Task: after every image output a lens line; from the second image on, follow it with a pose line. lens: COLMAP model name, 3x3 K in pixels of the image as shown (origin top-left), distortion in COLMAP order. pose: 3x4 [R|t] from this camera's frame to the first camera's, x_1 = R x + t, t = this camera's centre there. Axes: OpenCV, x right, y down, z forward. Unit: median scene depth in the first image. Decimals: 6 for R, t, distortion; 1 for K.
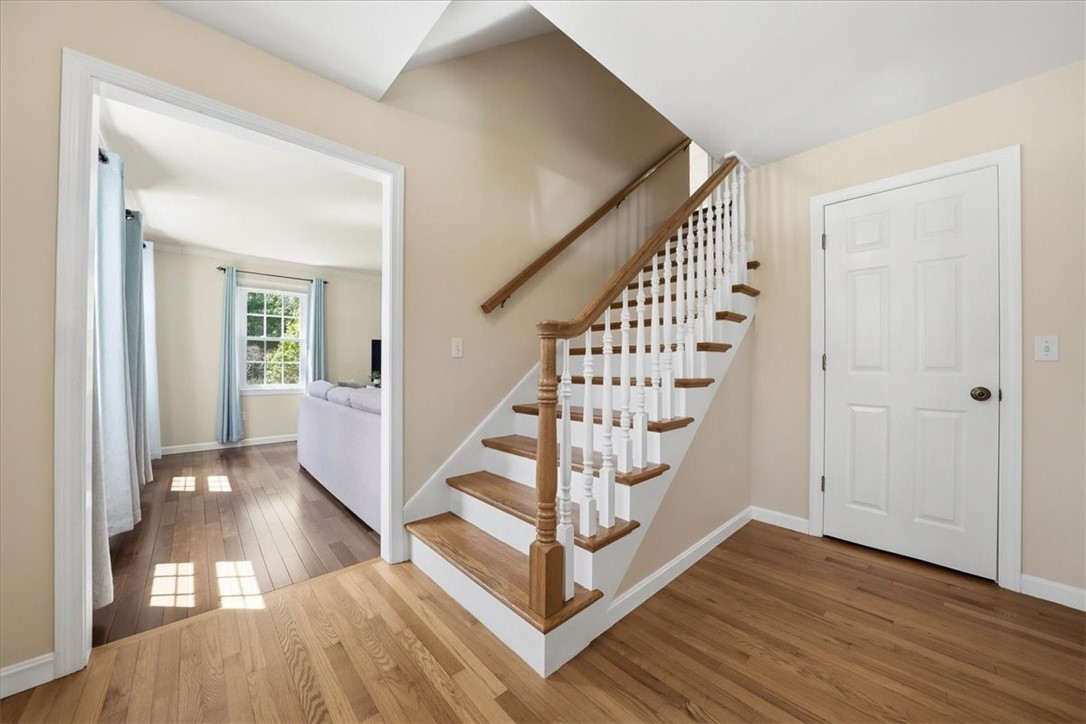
lens RADIAL K [[377.5, 0, 544.9], [0, 377.5, 359.2], [0, 0, 1]] dist [-0.000481, -0.000049]
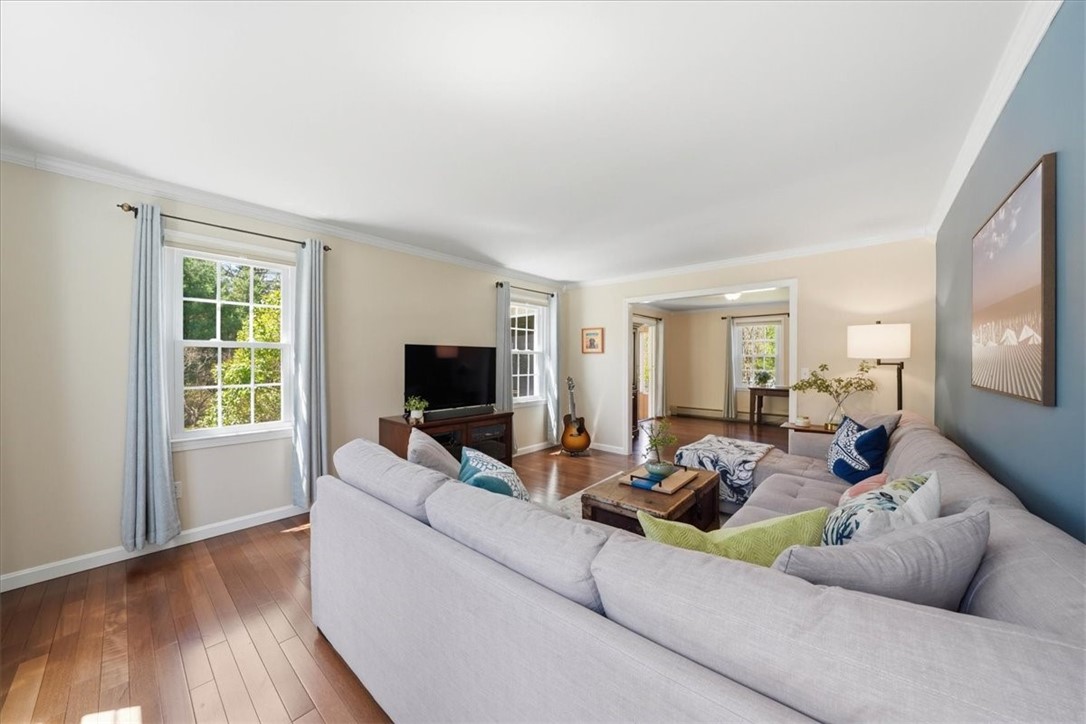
lens RADIAL K [[377.5, 0, 540.0], [0, 377.5, 361.6], [0, 0, 1]] dist [-0.000481, -0.000049]
pose [[0.995643, 0.000257, 0.093251, -0.322826], [-0.001366, 0.999929, 0.011833, -0.035808], [-0.093241, -0.011909, 0.995572, 0.403179]]
